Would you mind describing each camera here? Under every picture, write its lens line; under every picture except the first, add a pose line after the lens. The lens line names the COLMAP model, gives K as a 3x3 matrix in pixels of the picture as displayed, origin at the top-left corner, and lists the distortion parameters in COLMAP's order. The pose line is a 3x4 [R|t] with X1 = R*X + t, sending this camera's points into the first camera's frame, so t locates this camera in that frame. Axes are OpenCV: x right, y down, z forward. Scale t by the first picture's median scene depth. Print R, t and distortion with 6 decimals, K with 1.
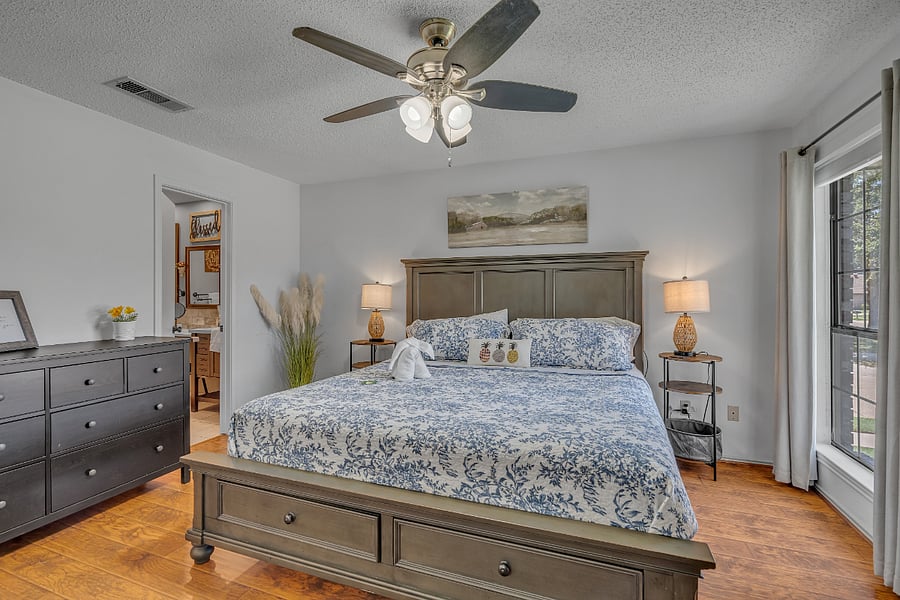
lens RADIAL K [[411.5, 0, 444.7], [0, 411.5, 295.8], [0, 0, 1]] dist [-0.006027, 0.000526]
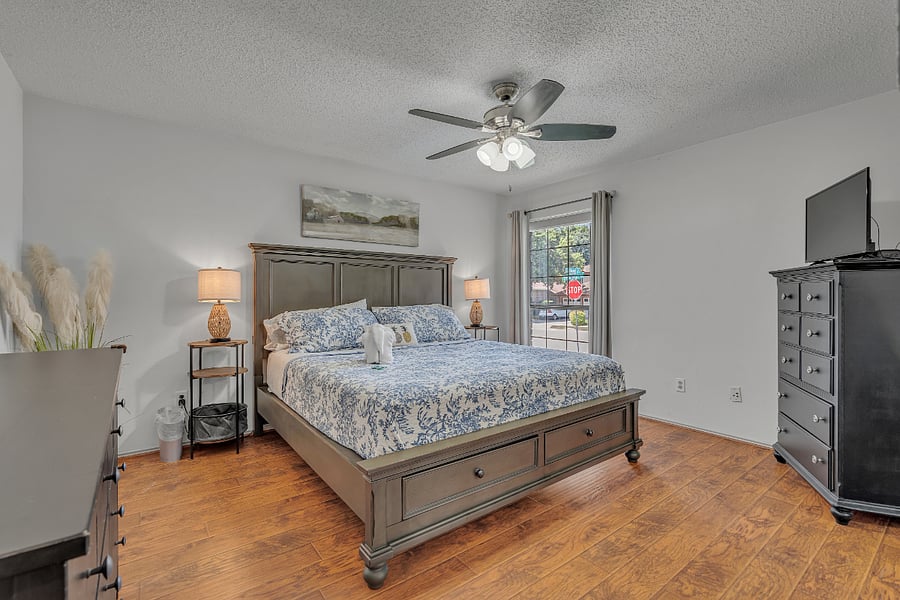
lens RADIAL K [[411.5, 0, 443.3], [0, 411.5, 297.7], [0, 0, 1]] dist [-0.006027, 0.000526]
pose [[0.524054, -0.002792, 0.851681, -0.821064], [-0.002676, 0.999984, 0.004925, 0.027496], [-0.851681, -0.004860, 0.524038, 0.284230]]
